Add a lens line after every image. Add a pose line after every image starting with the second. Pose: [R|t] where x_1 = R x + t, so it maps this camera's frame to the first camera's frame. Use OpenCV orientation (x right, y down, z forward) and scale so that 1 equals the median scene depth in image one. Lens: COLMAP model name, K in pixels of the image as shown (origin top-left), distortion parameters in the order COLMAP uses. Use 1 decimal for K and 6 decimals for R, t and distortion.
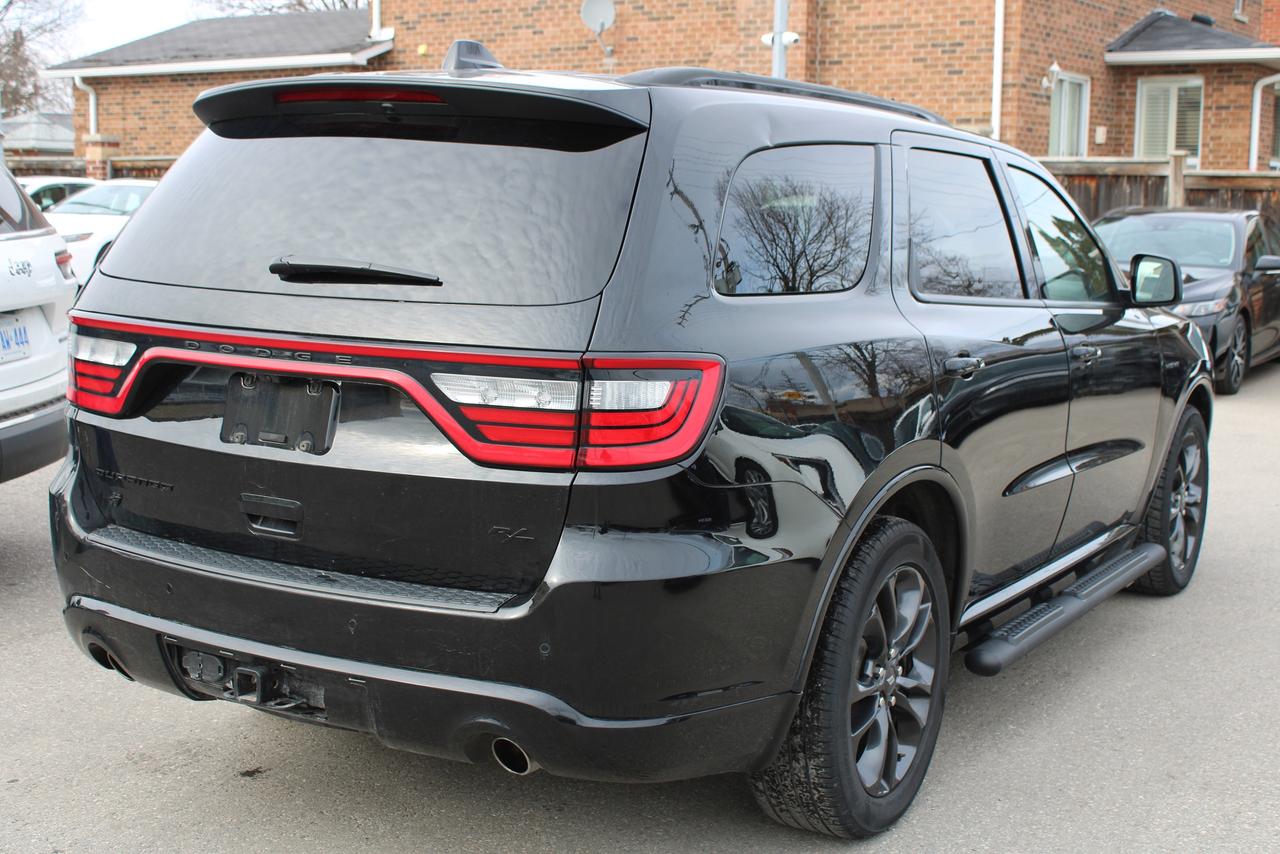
lens RADIAL K [[1705.5, 0, 641.7], [0, 1705.5, 418.2], [0, 0, 1]] dist [-0.032028, 0.000000]
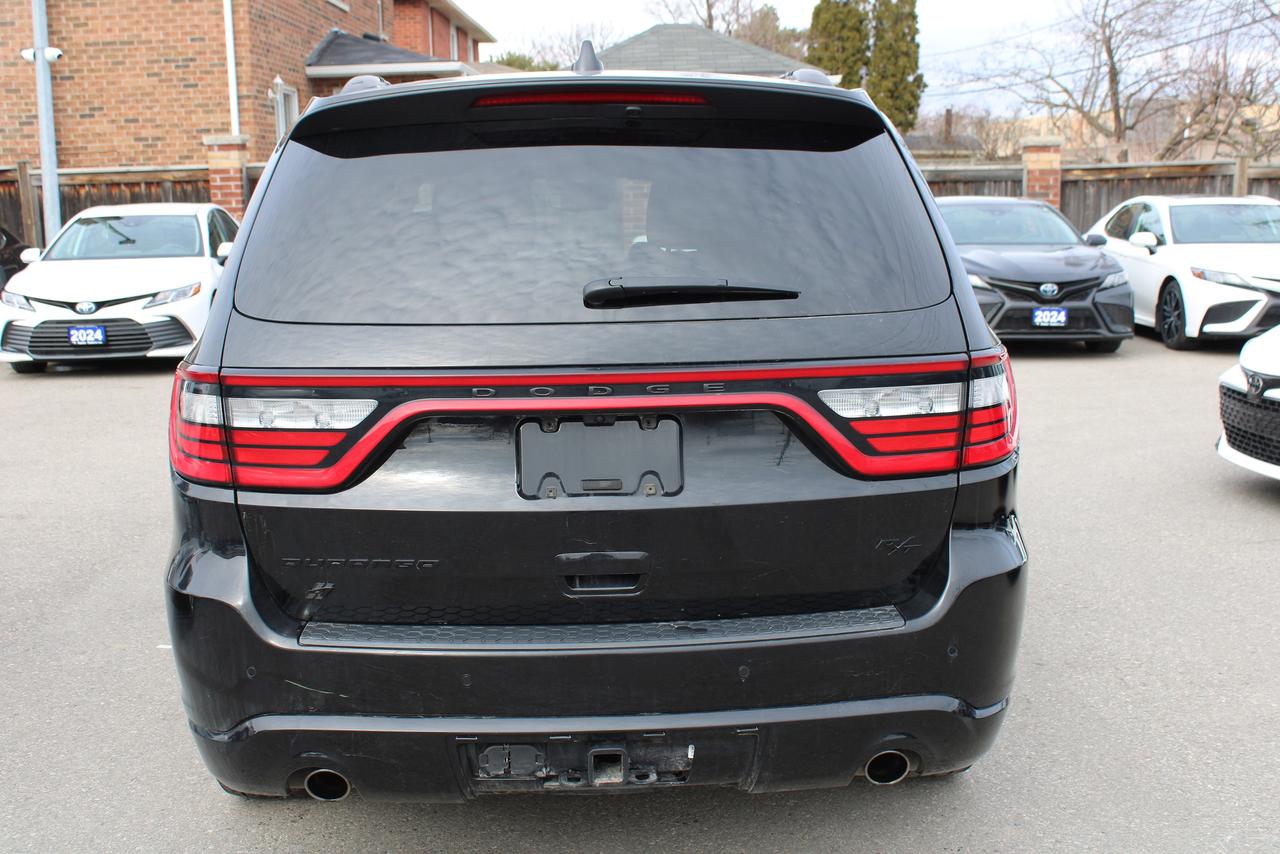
lens RADIAL K [[1504.9, 0, 643.8], [0, 1504.9, 436.6], [0, 0, 1]] dist [-0.060000, 0.000000]
pose [[0.838360, -0.126599, 0.530213, -0.101747], [0.111035, 0.991926, 0.061276, -0.009892], [-0.533689, 0.007501, 0.845647, 0.054490]]
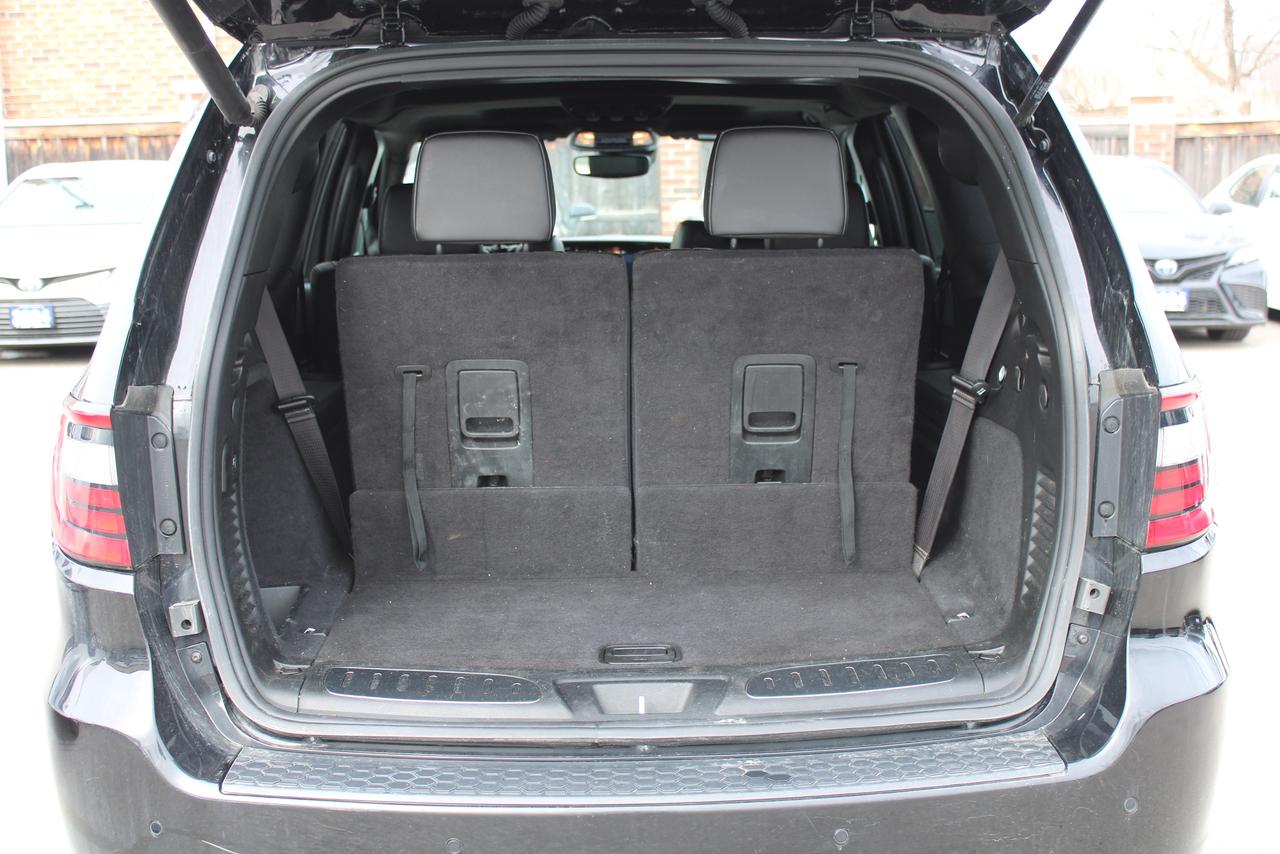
lens RADIAL K [[1705.5, 0, 637.0], [0, 1705.5, 429.0], [0, 0, 1]] dist [-0.032028, 0.000000]
pose [[0.852741, -0.121937, 0.507902, -0.089287], [0.106020, 0.992535, 0.060286, -0.013516], [-0.511461, 0.002440, 0.859303, 0.075871]]
